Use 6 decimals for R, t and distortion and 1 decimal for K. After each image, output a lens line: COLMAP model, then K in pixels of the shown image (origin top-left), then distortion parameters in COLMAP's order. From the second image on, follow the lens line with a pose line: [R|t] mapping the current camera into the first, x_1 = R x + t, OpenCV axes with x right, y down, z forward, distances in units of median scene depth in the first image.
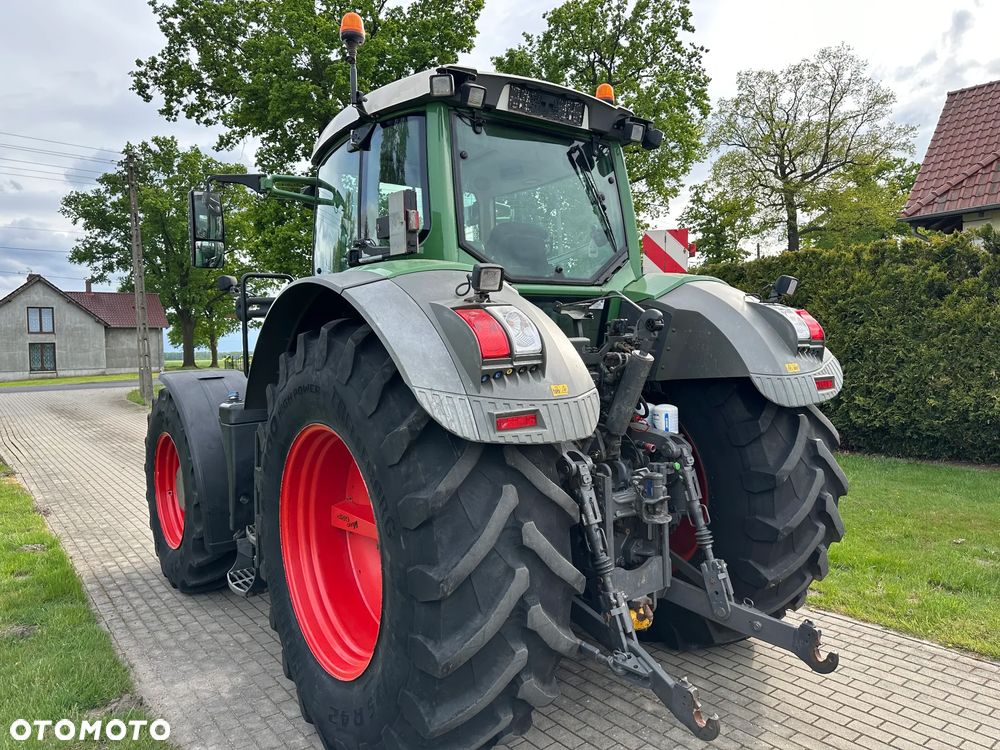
lens RADIAL K [[703.6, 0, 501.6], [0, 703.6, 373.8], [0, 0, 1]] dist [0.077975, -0.091546]
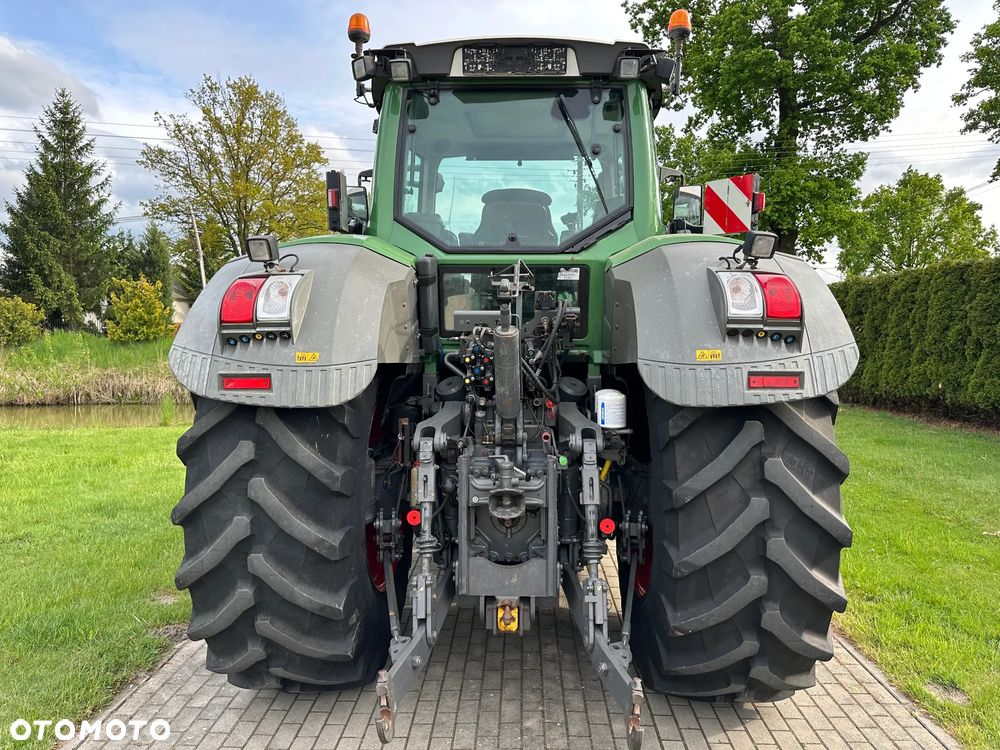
lens RADIAL K [[702.2, 0, 501.8], [0, 702.2, 373.1], [0, 0, 1]] dist [0.079968, -0.105981]
pose [[0.773127, 0.072787, -0.630061, 0.638186], [-0.053049, 0.997333, 0.050121, -0.013977], [0.632029, -0.005326, 0.774927, 0.255328]]
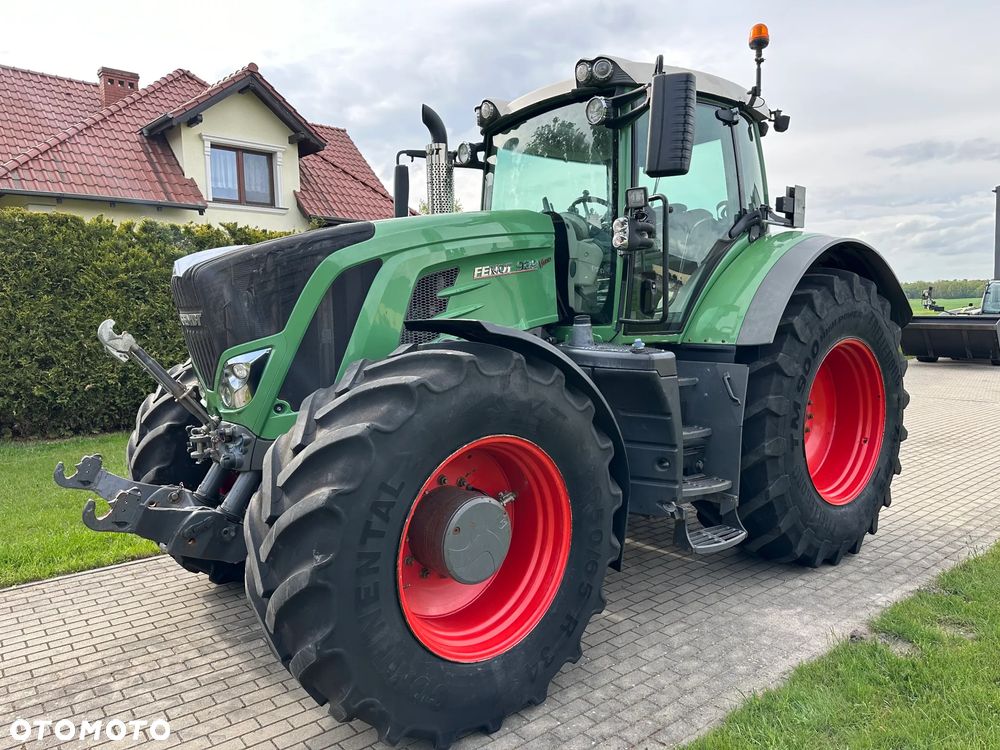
lens RADIAL K [[694.7, 0, 495.9], [0, 694.7, 368.6], [0, 0, 1]] dist [0.045375, -0.051918]
pose [[-0.027789, -0.053325, 0.998190, -1.339685], [0.059625, 0.996710, 0.054906, 0.007900], [-0.997834, 0.061042, -0.024518, 1.397015]]
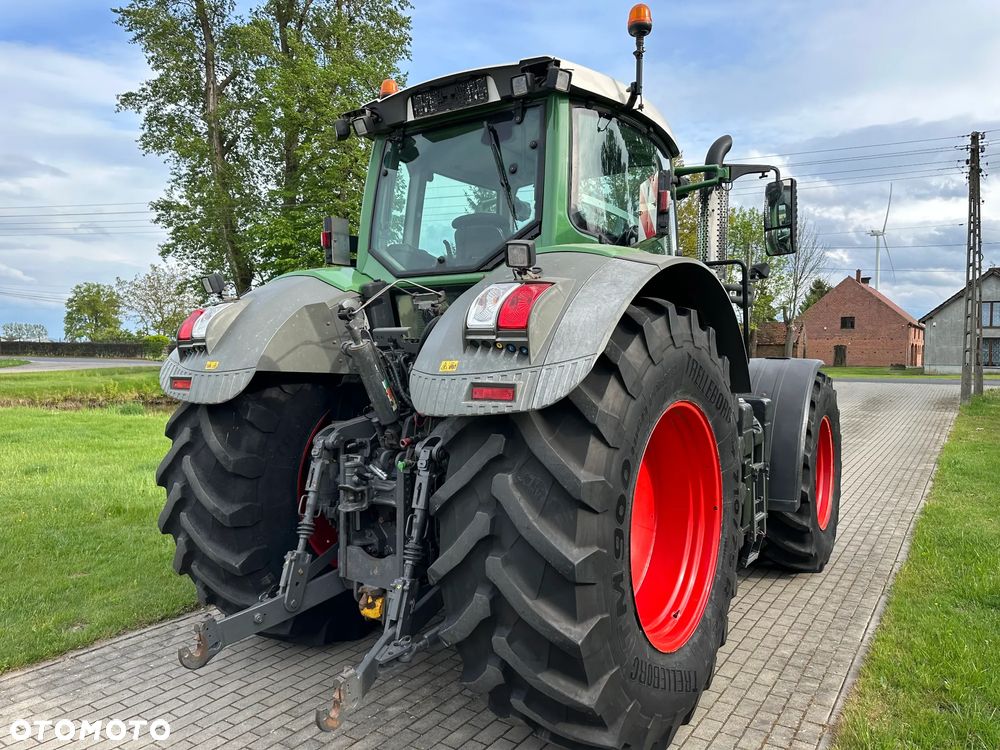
lens RADIAL K [[702.6, 0, 501.9], [0, 702.6, 376.1], [0, 0, 1]] dist [0.079901, -0.102798]
pose [[0.310281, 0.061219, -0.948672, 1.022248], [-0.051257, 0.997550, 0.047609, -0.032899], [0.949262, 0.033854, 0.312659, 0.736610]]
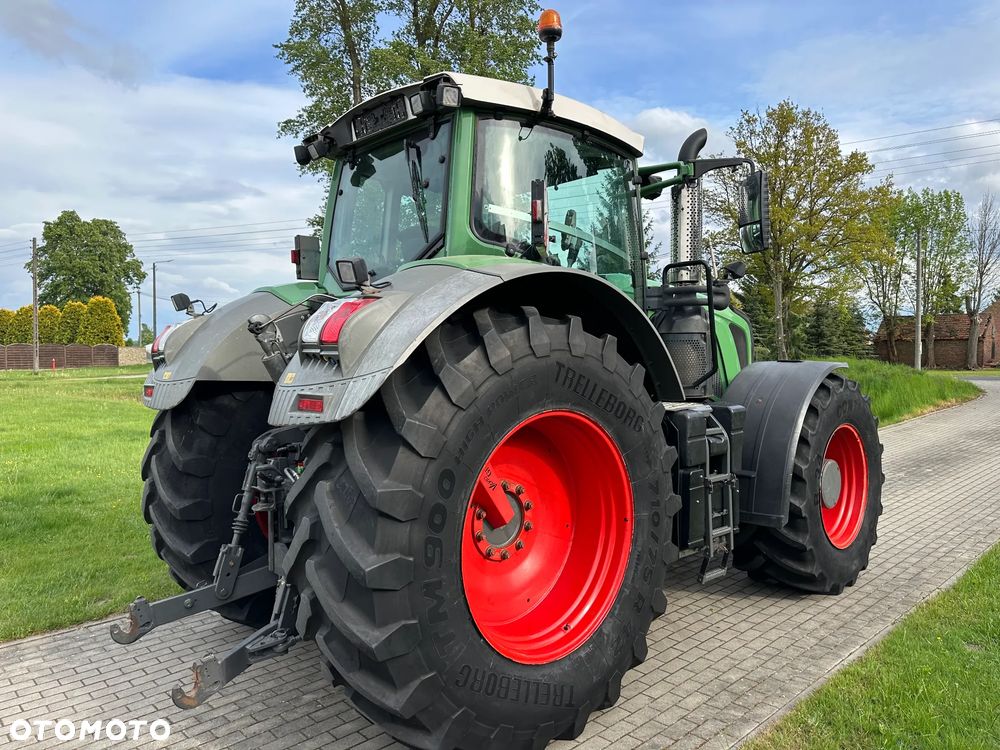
lens RADIAL K [[702.2, 0, 501.8], [0, 702.2, 373.1], [0, 0, 1]] dist [0.079968, -0.105981]
pose [[0.096298, 0.057394, -0.993696, 1.103695], [-0.035615, 0.997896, 0.054185, -0.059609], [0.994715, 0.030173, 0.098139, 1.042021]]
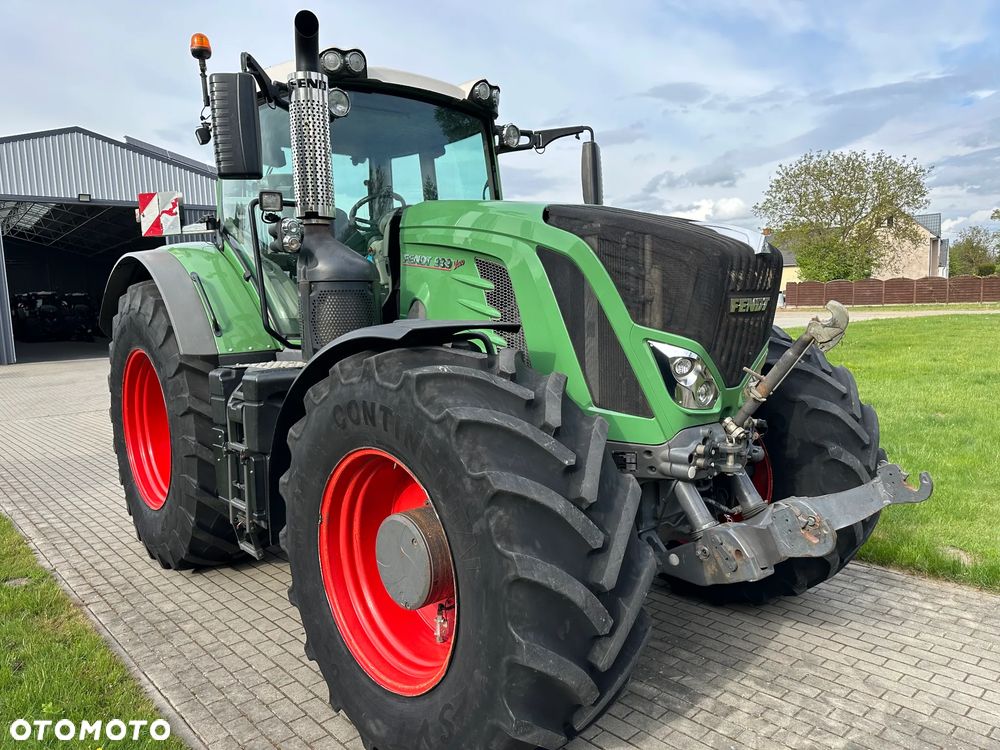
lens RADIAL K [[702.6, 0, 501.9], [0, 702.6, 376.1], [0, 0, 1]] dist [0.079901, -0.102798]
pose [[-0.995072, 0.068036, -0.072130, -0.193370], [0.056908, 0.987580, 0.146452, -0.073913], [0.081198, 0.141625, -0.986585, 2.434100]]
